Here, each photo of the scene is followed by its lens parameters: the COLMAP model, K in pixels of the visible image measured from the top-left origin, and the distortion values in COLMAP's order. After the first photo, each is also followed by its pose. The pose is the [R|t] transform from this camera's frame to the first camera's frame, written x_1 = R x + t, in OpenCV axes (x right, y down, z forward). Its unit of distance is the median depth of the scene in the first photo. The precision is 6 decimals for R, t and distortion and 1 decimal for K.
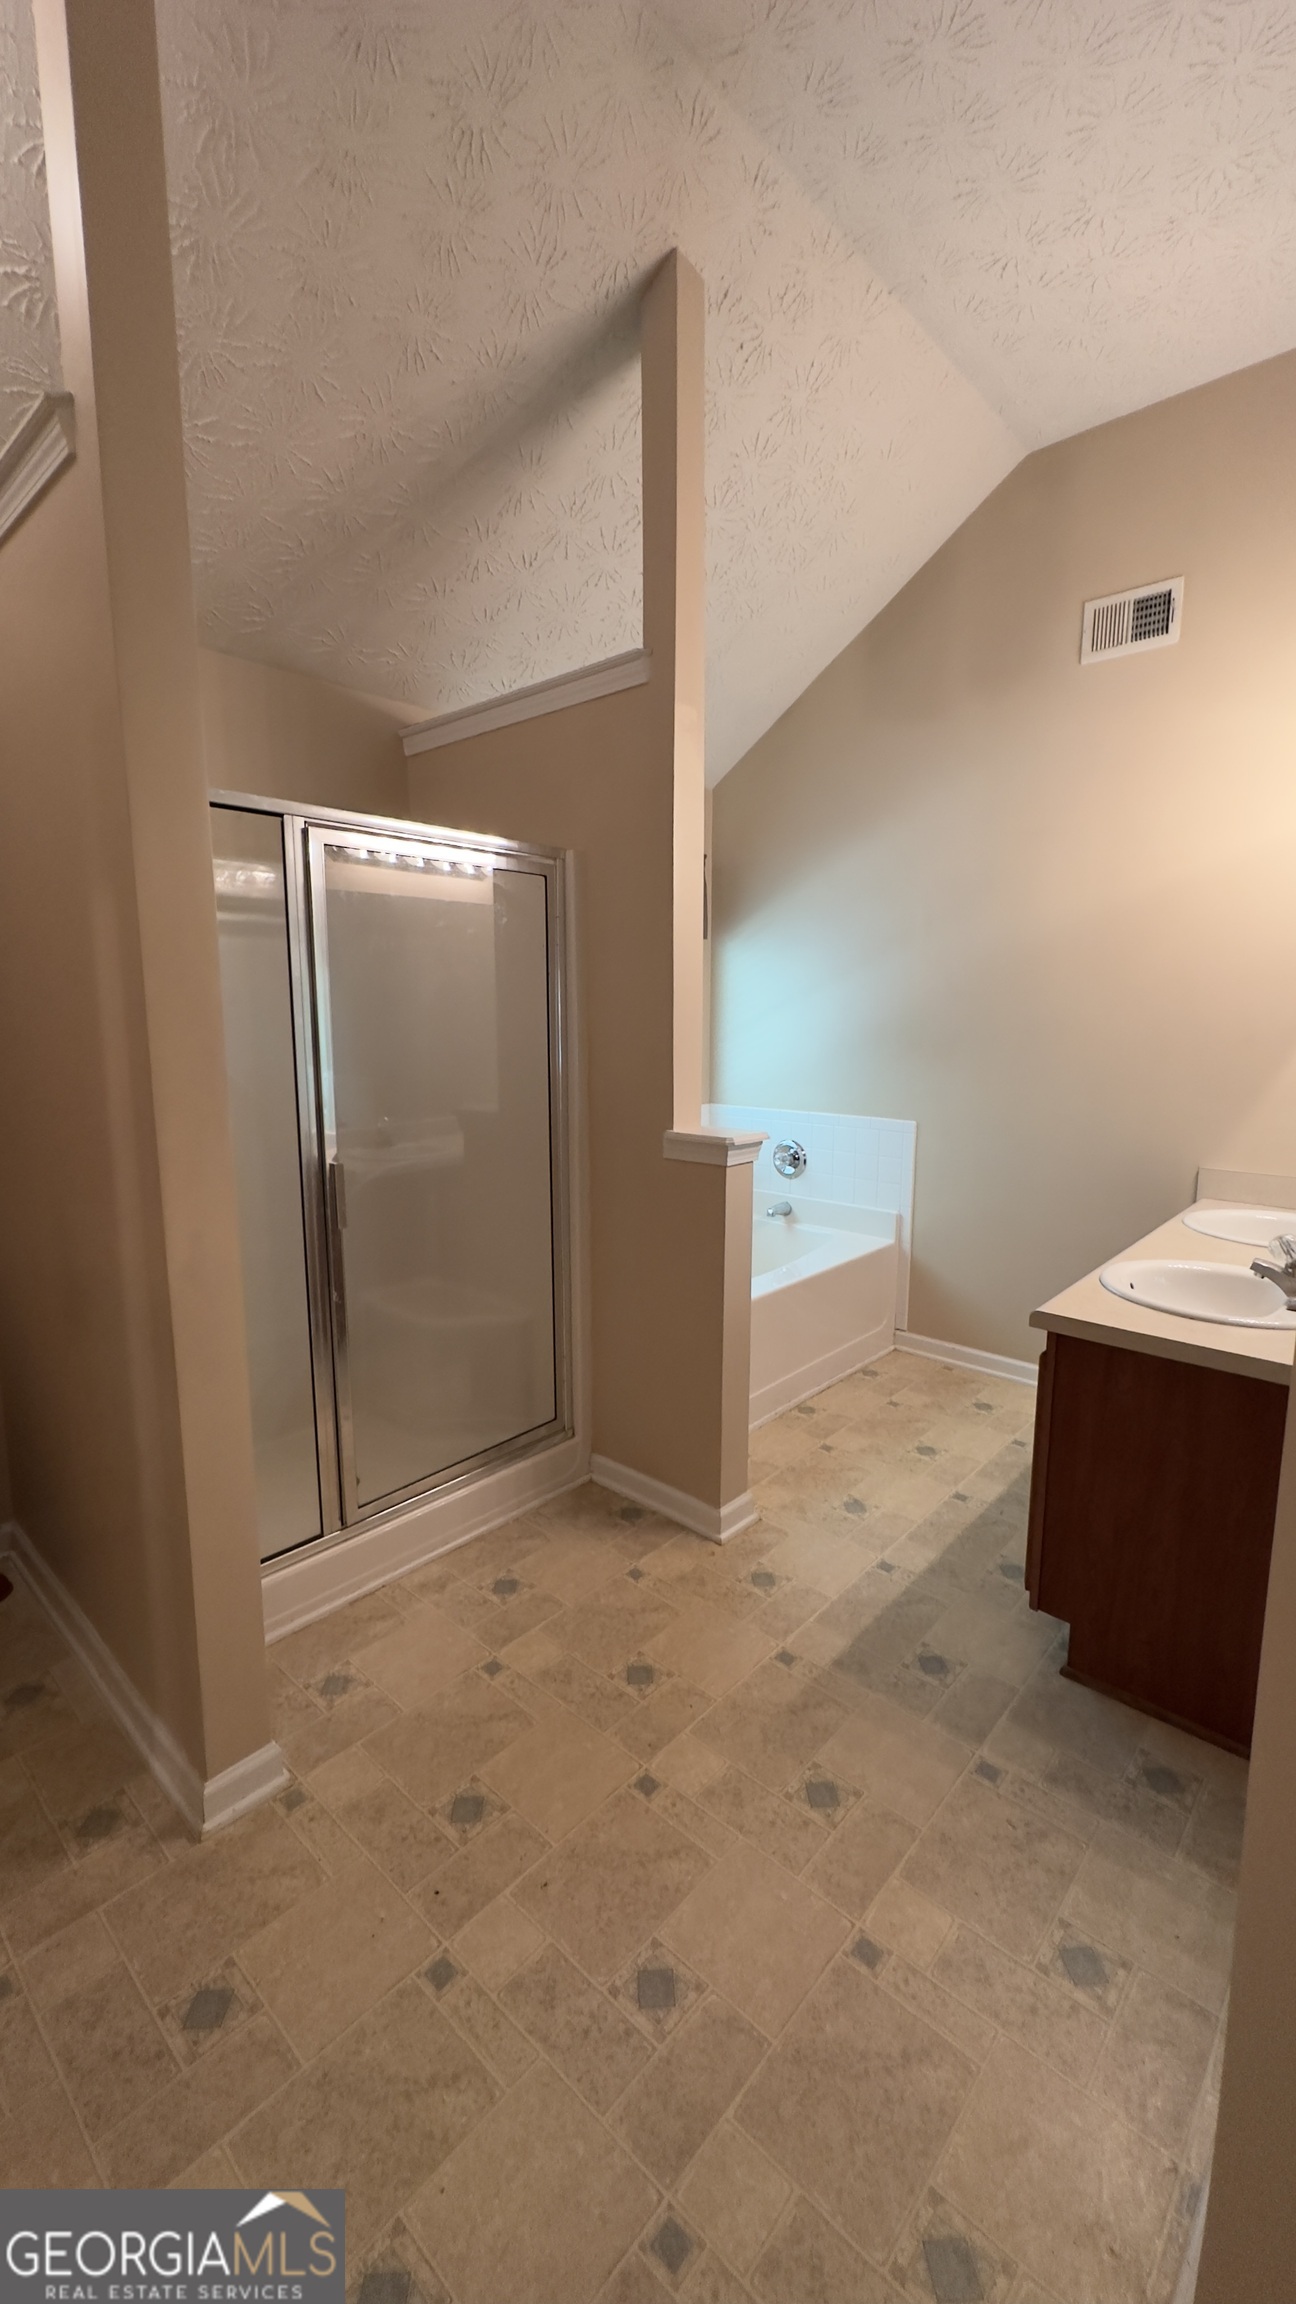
lens RADIAL K [[935.2, 0, 625.7], [0, 935.2, 1152.5], [0, 0, 1]] dist [-0.006638, -0.000097]
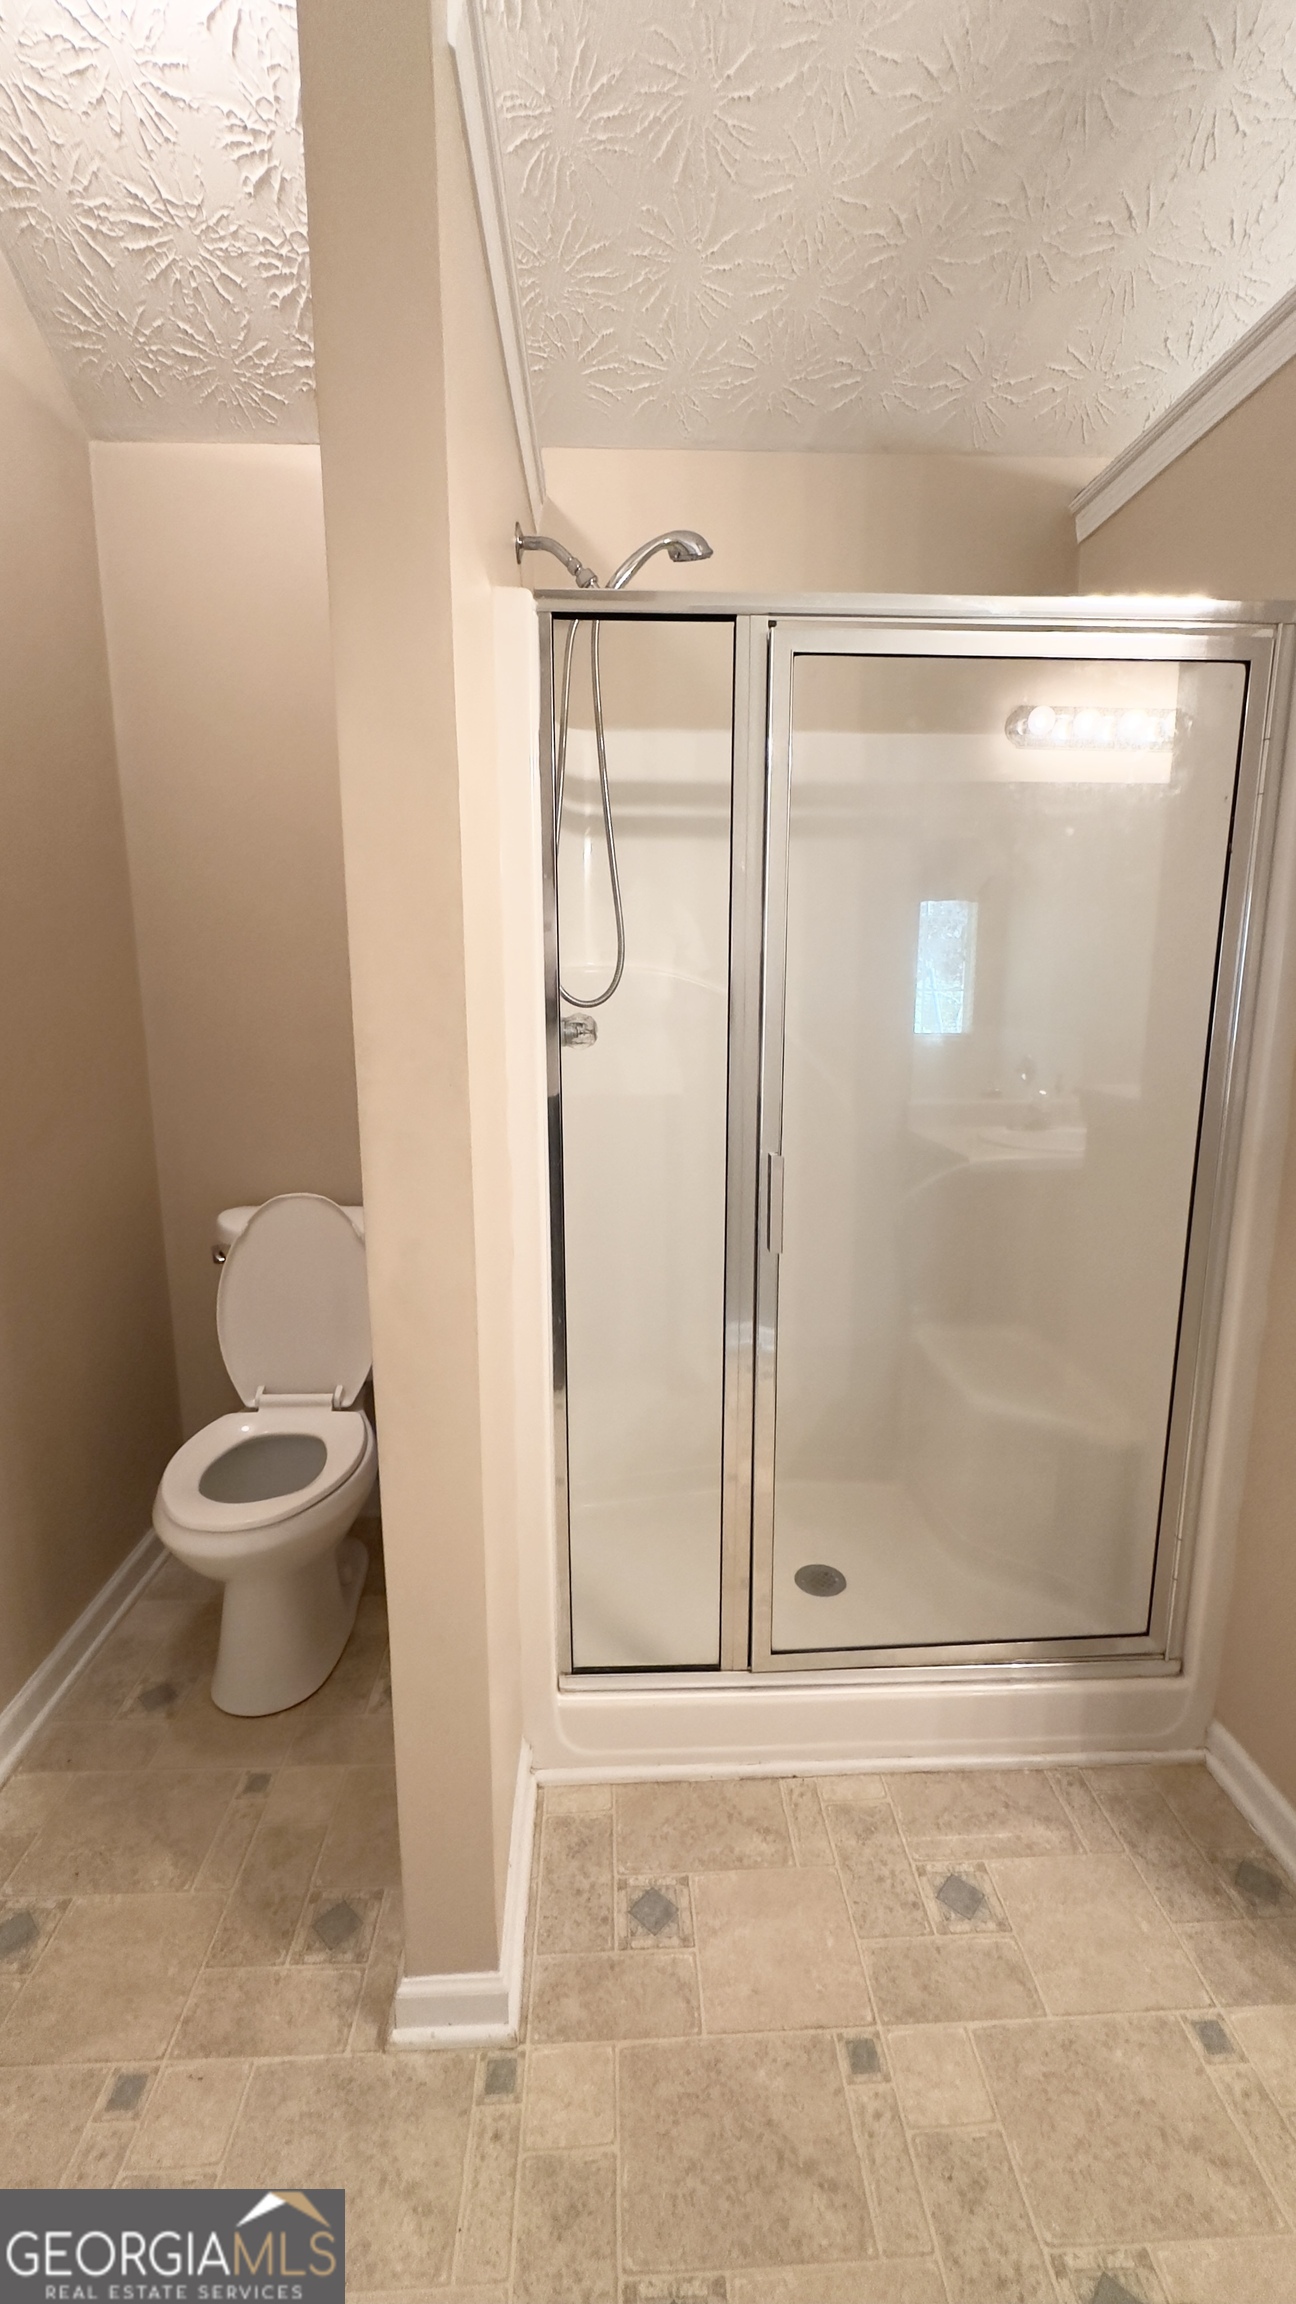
lens RADIAL K [[935.2, 0, 668.5], [0, 935.2, 1153.4], [0, 0, 1]] dist [-0.006638, -0.000097]
pose [[0.716737, 0.132534, -0.684634, 0.073101], [-0.102546, 0.991132, 0.084511, -0.031705], [0.689763, 0.009634, 0.723971, 0.394326]]
